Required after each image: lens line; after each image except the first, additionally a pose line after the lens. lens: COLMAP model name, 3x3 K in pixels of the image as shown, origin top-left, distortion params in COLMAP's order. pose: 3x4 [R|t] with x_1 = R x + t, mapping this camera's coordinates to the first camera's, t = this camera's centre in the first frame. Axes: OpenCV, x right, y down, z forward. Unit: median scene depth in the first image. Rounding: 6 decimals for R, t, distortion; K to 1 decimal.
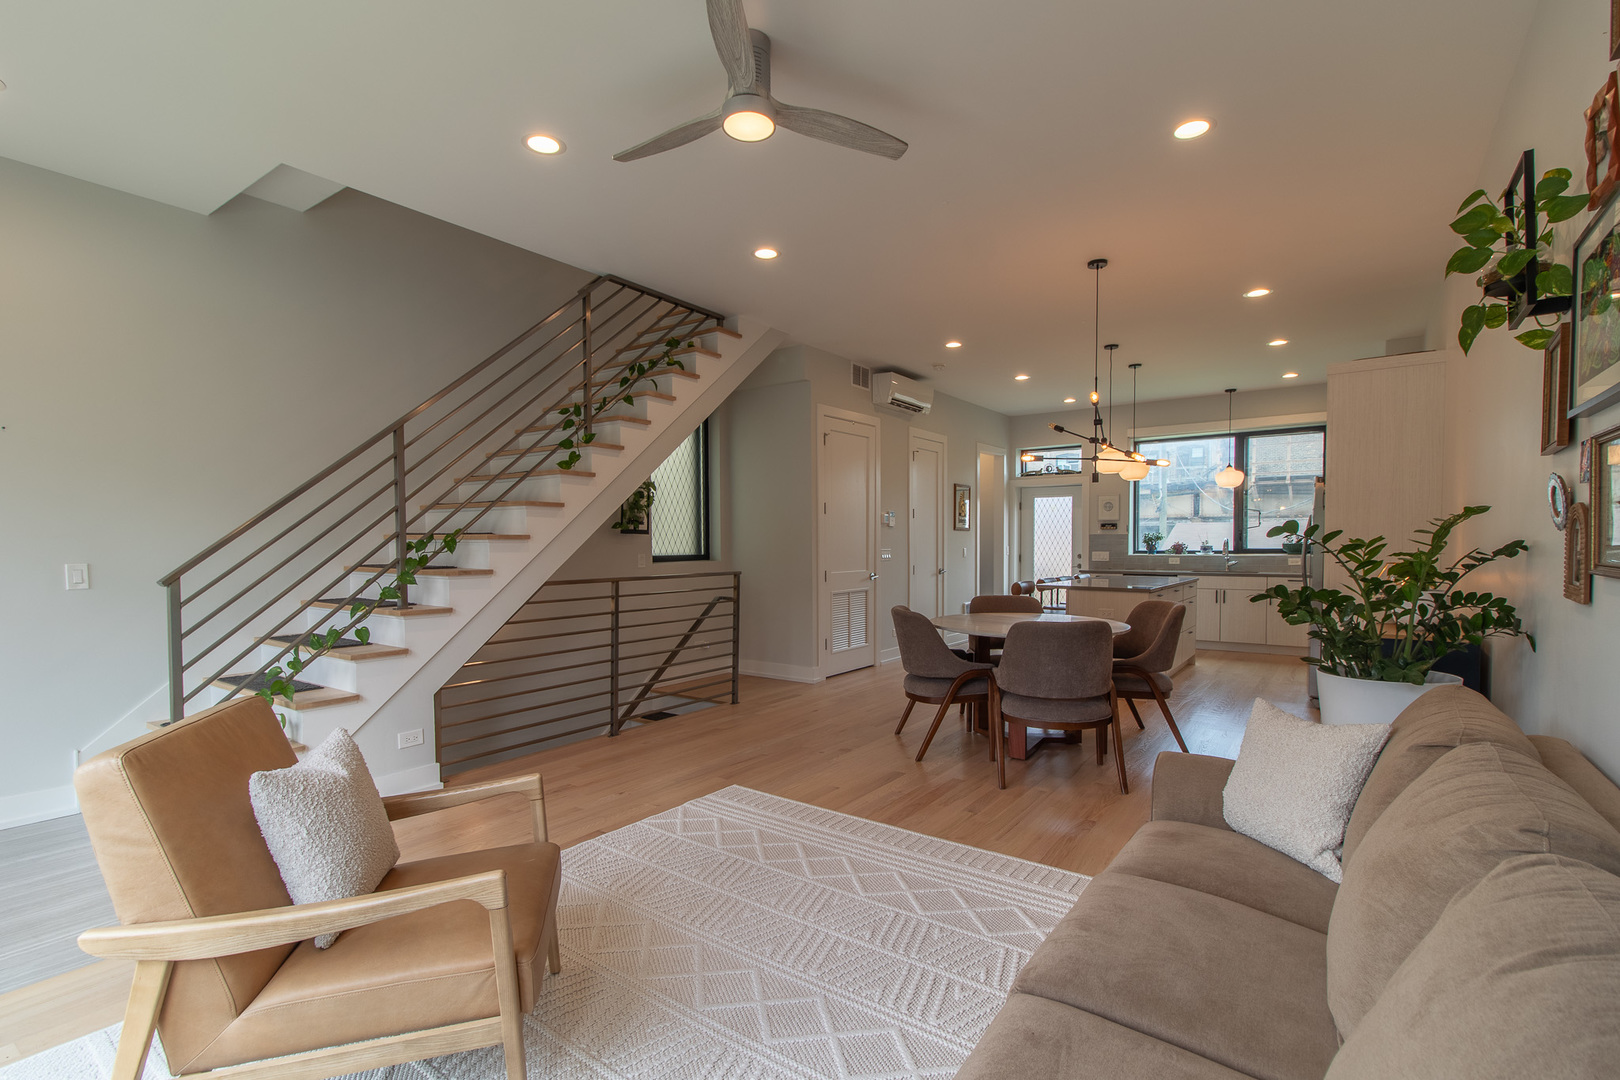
lens RADIAL K [[759.3, 0, 810.7], [0, 759.3, 544.2], [0, 0, 1]] dist [0.003292, 0.000066]
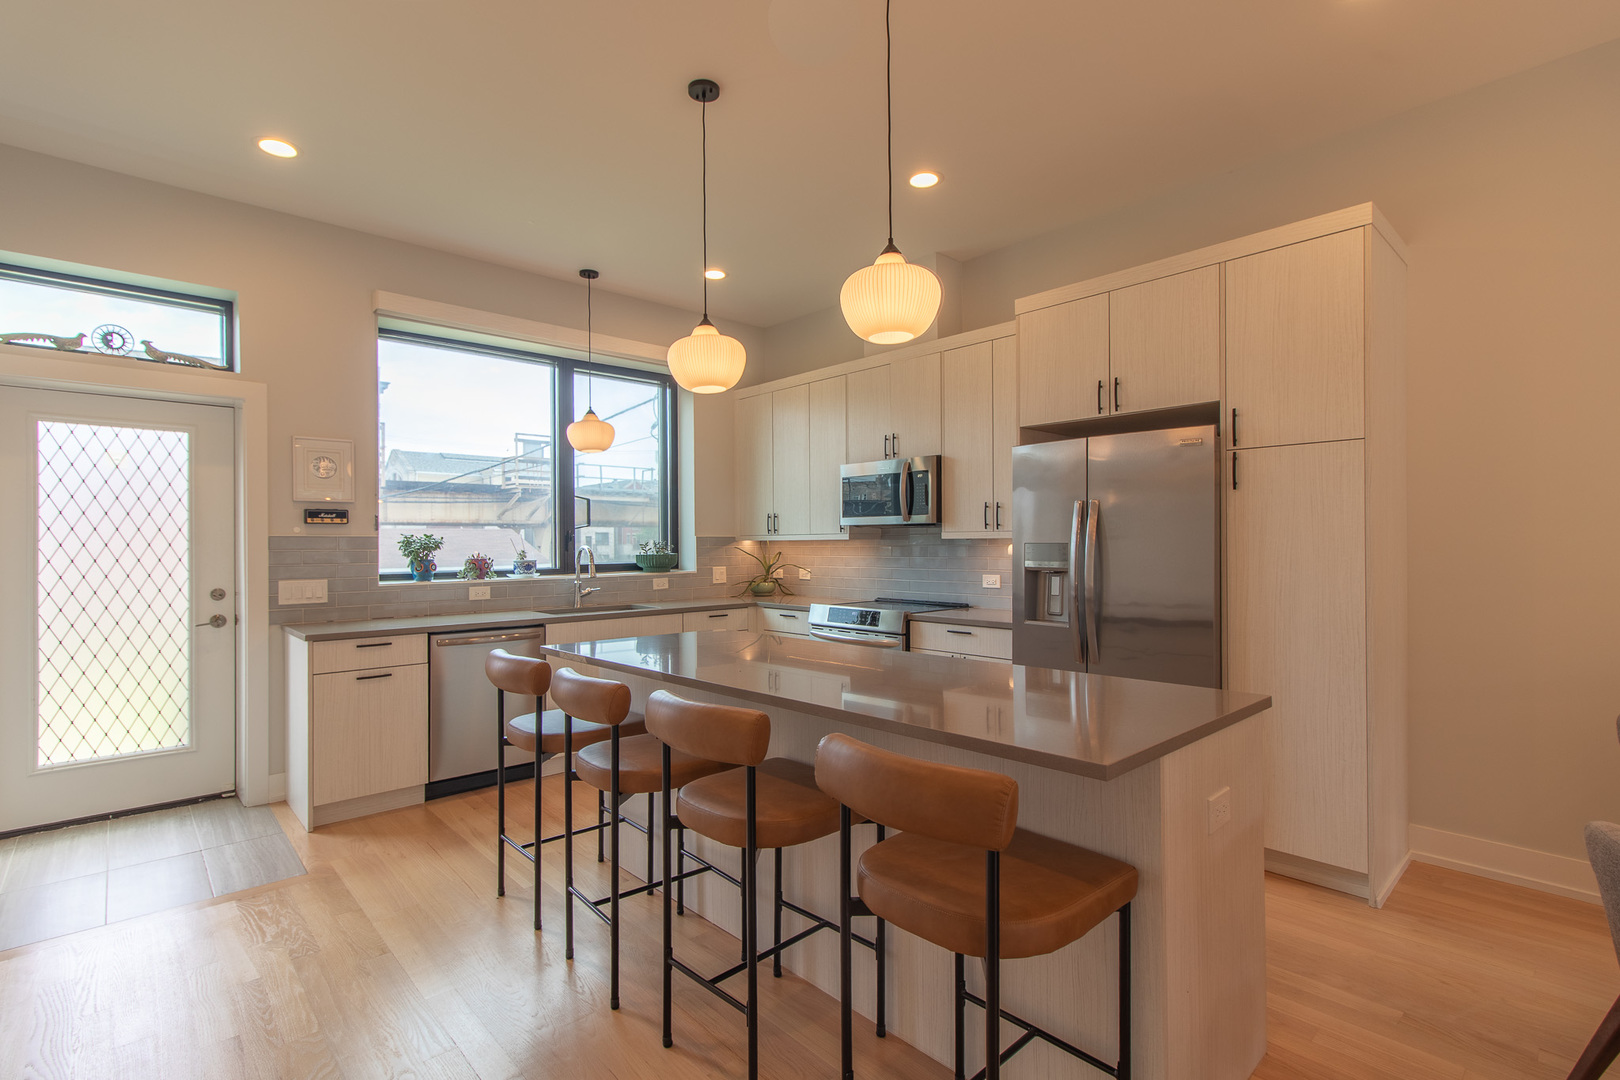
lens RADIAL K [[759.3, 0, 804.2], [0, 759.3, 542.2], [0, 0, 1]] dist [0.003292, 0.000066]
pose [[0.212785, 0.004789, 0.977087, 0.051130], [0.009475, 0.999931, -0.006965, -0.004705], [-0.977053, 0.010739, 0.212725, 0.672927]]
